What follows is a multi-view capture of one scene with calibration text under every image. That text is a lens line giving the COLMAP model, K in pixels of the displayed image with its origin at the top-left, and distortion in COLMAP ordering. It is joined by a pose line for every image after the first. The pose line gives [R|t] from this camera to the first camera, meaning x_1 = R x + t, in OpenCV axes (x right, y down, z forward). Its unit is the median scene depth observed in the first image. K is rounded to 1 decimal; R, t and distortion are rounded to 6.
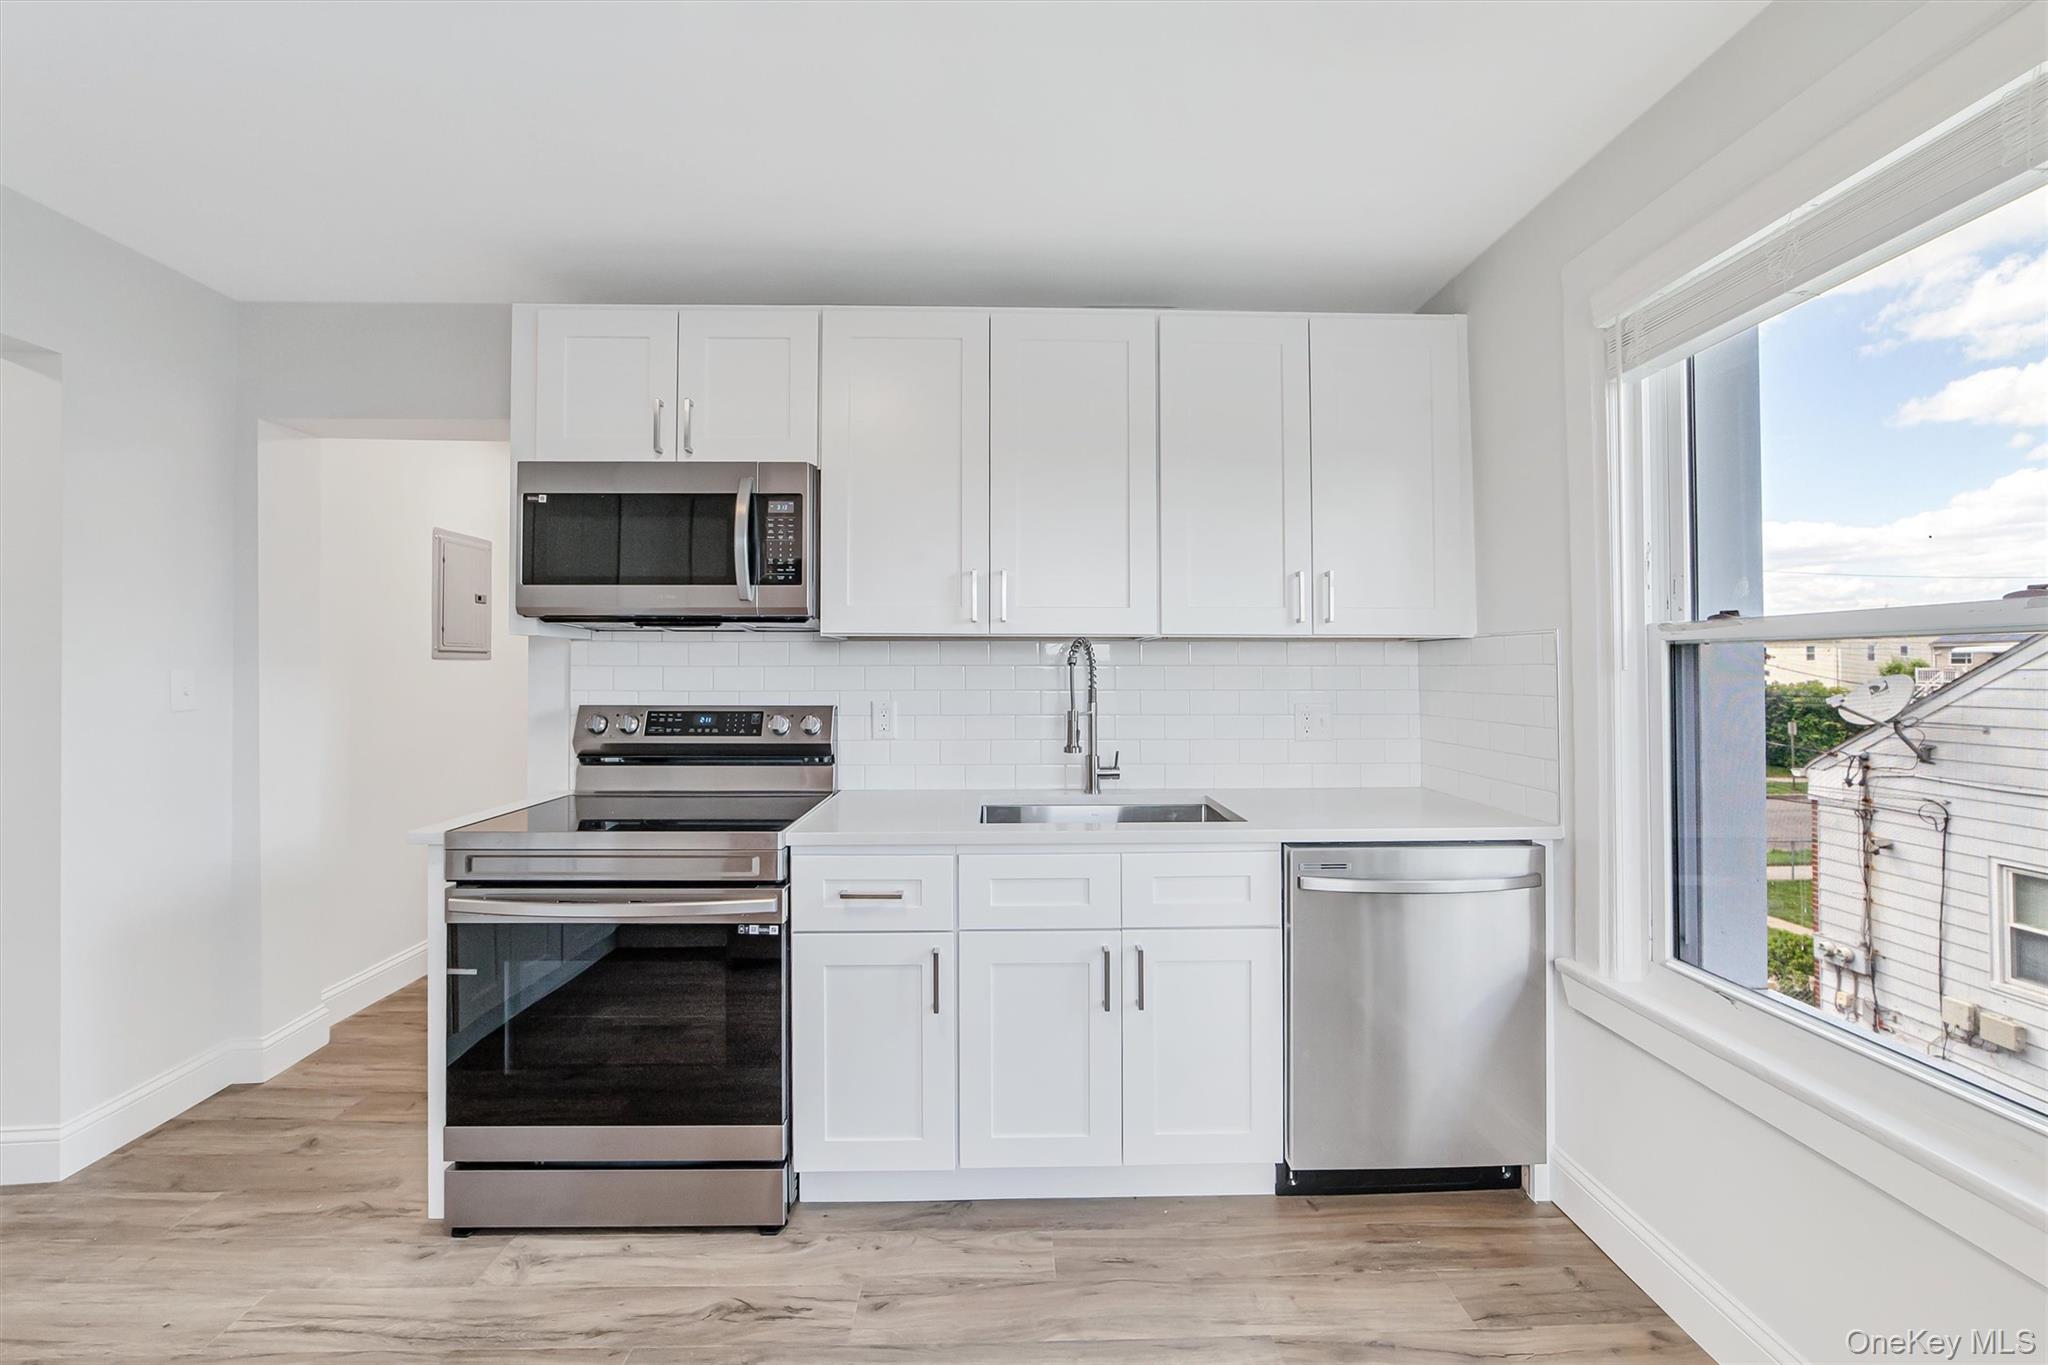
lens RADIAL K [[813.9, 0, 1031.5], [0, 813.9, 663.5], [0, 0, 1]] dist [-0.011393, 0.003809]
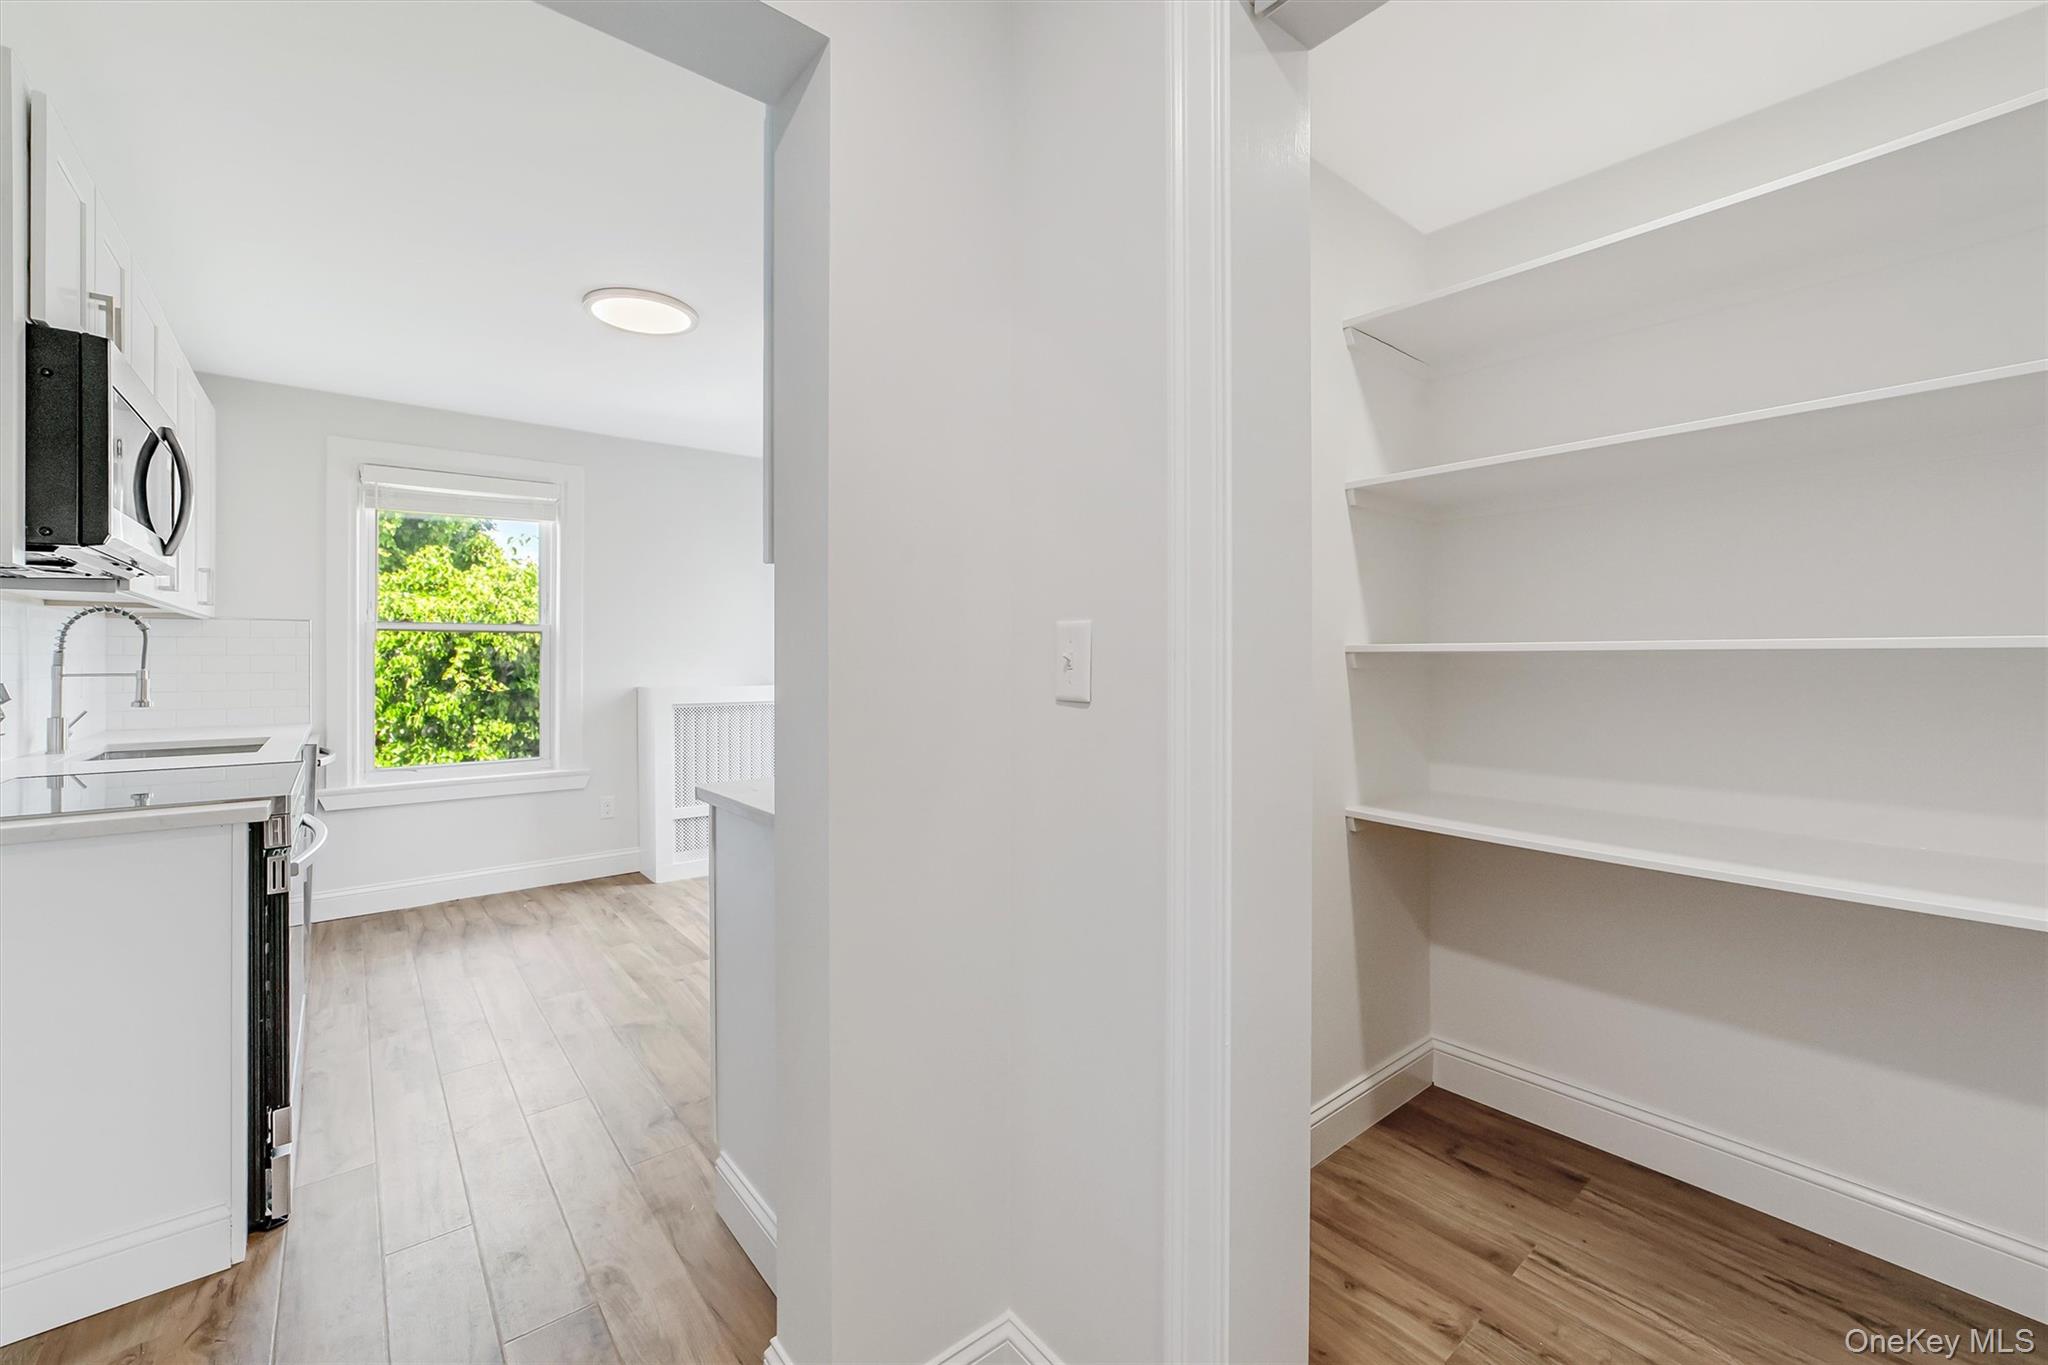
lens RADIAL K [[813.9, 0, 996.7], [0, 813.9, 653.0], [0, 0, 1]] dist [-0.011393, 0.003809]
pose [[-0.600977, 0.002295, 0.799263, -1.867458], [-0.008496, 0.999921, -0.009259, 0.040932], [-0.799221, -0.012355, -0.600910, 0.867198]]
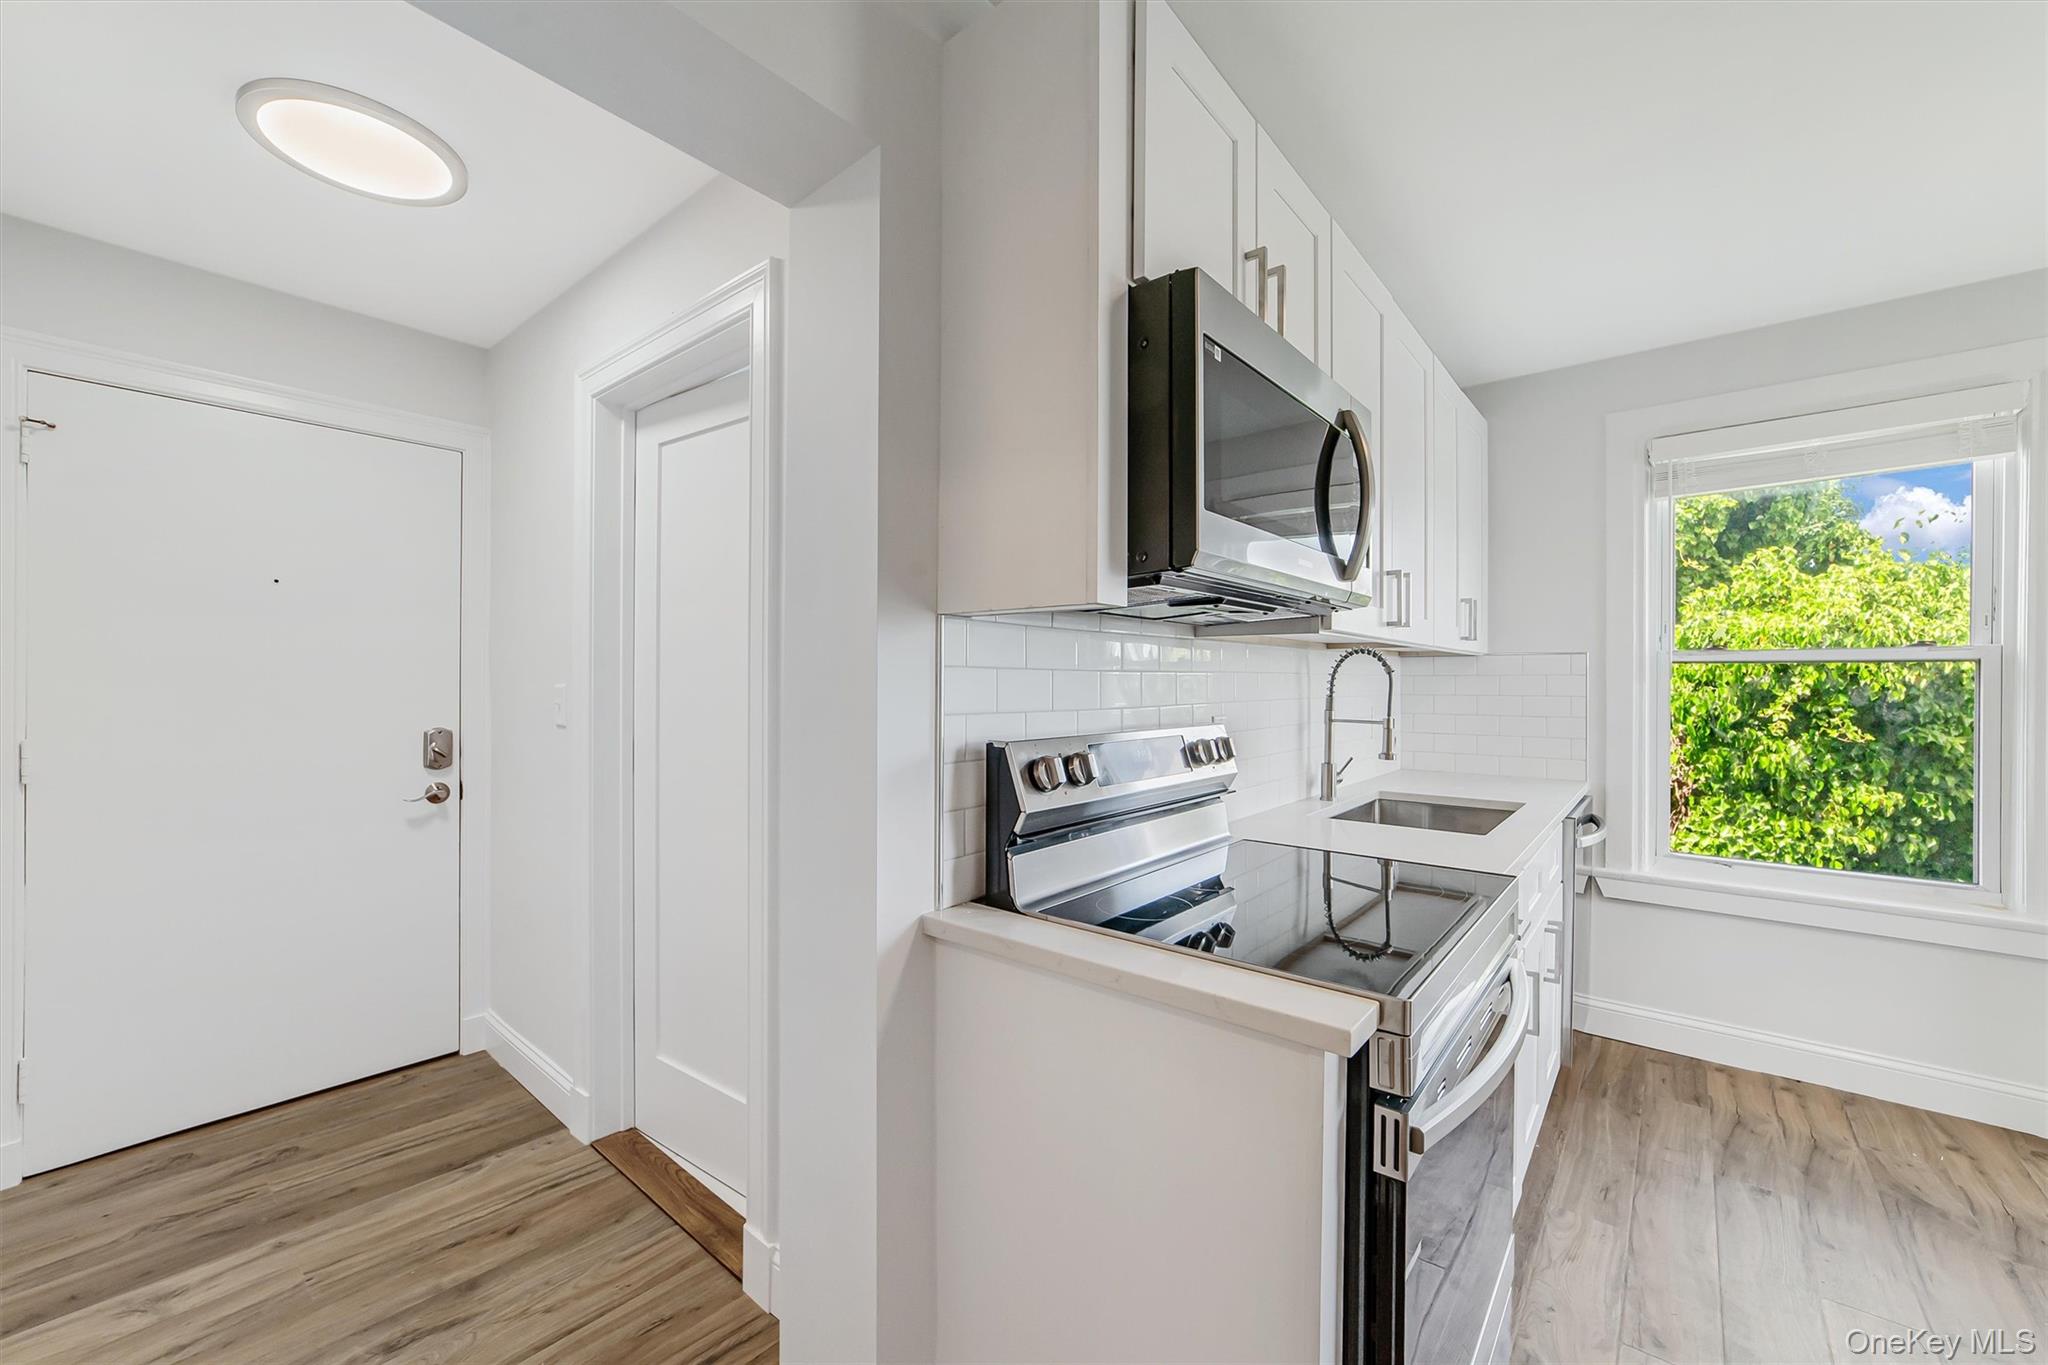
lens RADIAL K [[813.9, 0, 1021.0], [0, 813.9, 683.1], [0, 0, 1]] dist [-0.011393, 0.003809]
pose [[0.656412, -0.001359, 0.754401, -1.201198], [-0.009870, 0.999897, 0.010390, 0.009850], [-0.754338, -0.014266, 0.656331, 0.817350]]
